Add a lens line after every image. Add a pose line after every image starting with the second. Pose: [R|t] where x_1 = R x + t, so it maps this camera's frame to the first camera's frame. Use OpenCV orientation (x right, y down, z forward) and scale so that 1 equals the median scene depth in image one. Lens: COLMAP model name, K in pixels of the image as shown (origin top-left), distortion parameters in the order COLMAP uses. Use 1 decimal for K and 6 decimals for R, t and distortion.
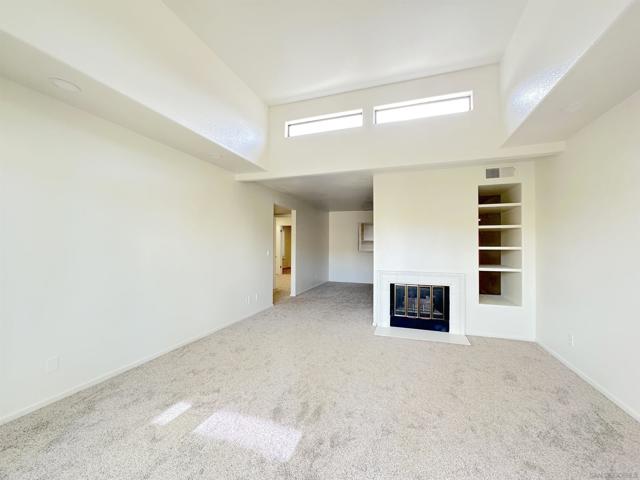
lens RADIAL K [[254.9, 0, 320.5], [0, 254.9, 241.4], [0, 0, 1]] dist [-0.007644, 0.000340]
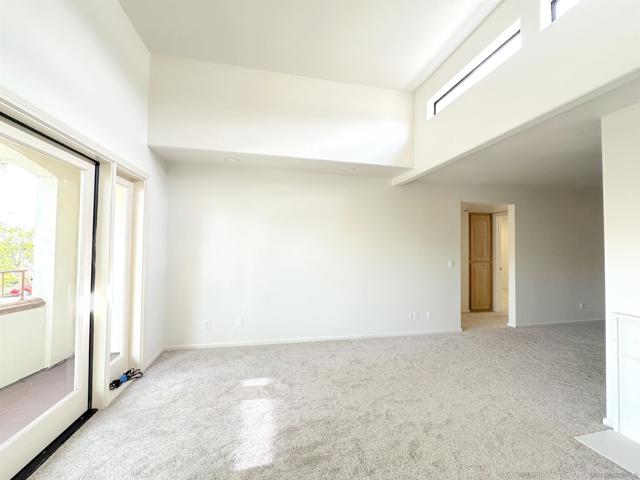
lens RADIAL K [[254.9, 0, 320.5], [0, 254.9, 241.4], [0, 0, 1]] dist [-0.007644, 0.000340]
pose [[0.520594, -0.022317, -0.853512, 0.507804], [0.002721, 0.999697, -0.024479, -0.012627], [0.853800, 0.010422, 0.520497, 0.416596]]
